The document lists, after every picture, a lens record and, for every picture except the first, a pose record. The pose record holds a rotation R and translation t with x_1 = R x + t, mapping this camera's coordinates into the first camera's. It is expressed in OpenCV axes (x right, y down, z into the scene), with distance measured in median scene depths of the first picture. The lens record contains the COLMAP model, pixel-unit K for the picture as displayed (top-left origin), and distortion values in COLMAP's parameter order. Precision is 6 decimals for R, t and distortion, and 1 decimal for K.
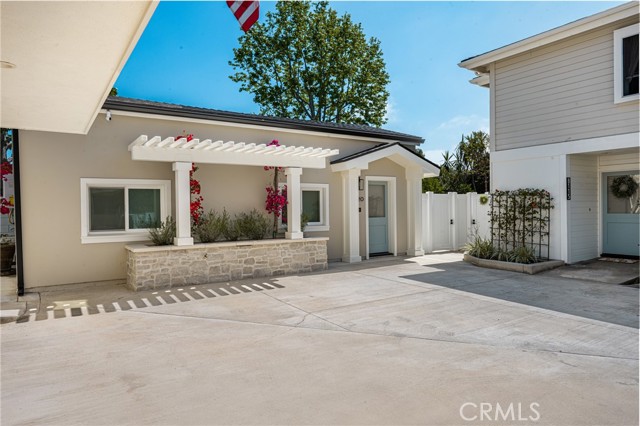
lens RADIAL K [[411.6, 0, 320.0], [0, 411.6, 213.0], [0, 0, 1]] dist [-0.021362, 0.001358]
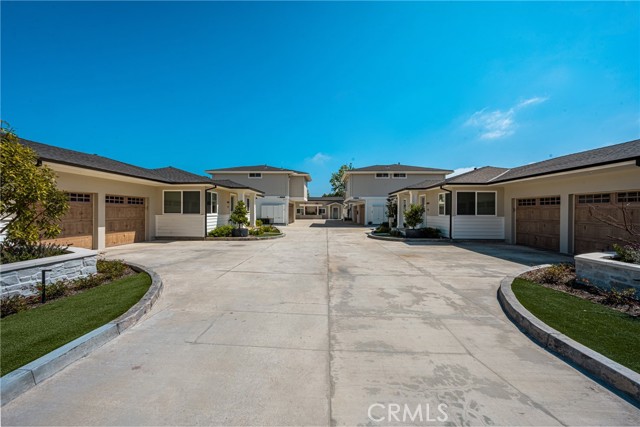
lens RADIAL K [[259.1, 0, 320.0], [0, 259.1, 213.5], [0, 0, 1]] dist [0.000039, -0.000001]
pose [[0.829072, 0.018106, -0.558849, 2.886711], [-0.018906, 0.999812, 0.004345, 0.008869], [0.558823, 0.006963, 0.829258, -3.280814]]
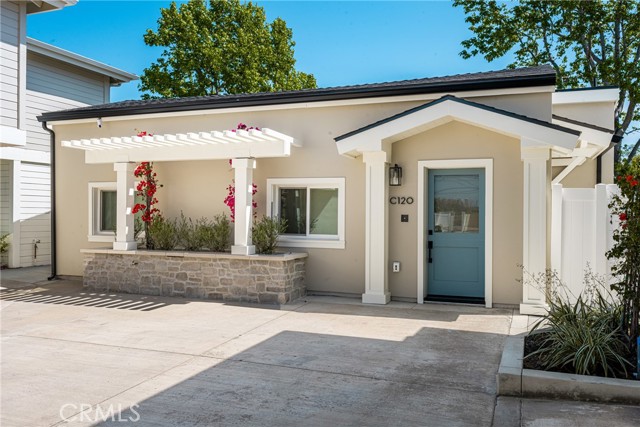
lens RADIAL K [[523.0, 0, 311.8], [0, 523.0, 213.6], [0, 0, 1]] dist [-0.005099, 0.000706]
pose [[0.594611, 0.019211, -0.803784, 0.783210], [-0.023531, 0.999702, 0.006487, -0.020435], [0.803669, 0.015056, 0.594886, 0.549400]]
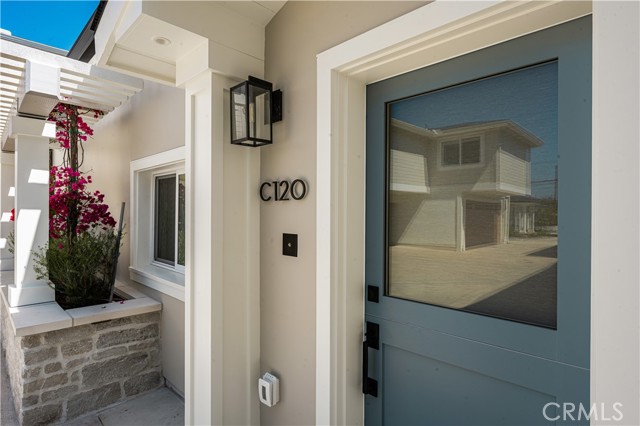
lens RADIAL K [[341.5, 0, 320.0], [0, 341.5, 213.0], [0, 0, 1]] dist [0.000659, 0.000009]
pose [[0.226689, 0.015503, -0.973844, 0.318747], [-0.018084, 0.999768, 0.011706, -0.031267], [0.973799, 0.014957, 0.226917, 1.222914]]
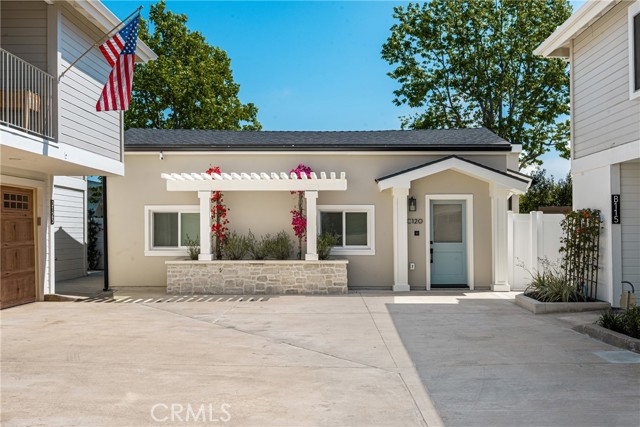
lens RADIAL K [[615.9, 0, 320.0], [0, 615.9, 213.5], [0, 0, 1]] dist [-0.000677, -0.004050]
pose [[0.832210, -0.003260, -0.554451, 0.820629], [-0.016627, 0.999386, -0.030833, -0.007361], [0.554211, 0.034878, 0.831645, -0.272050]]
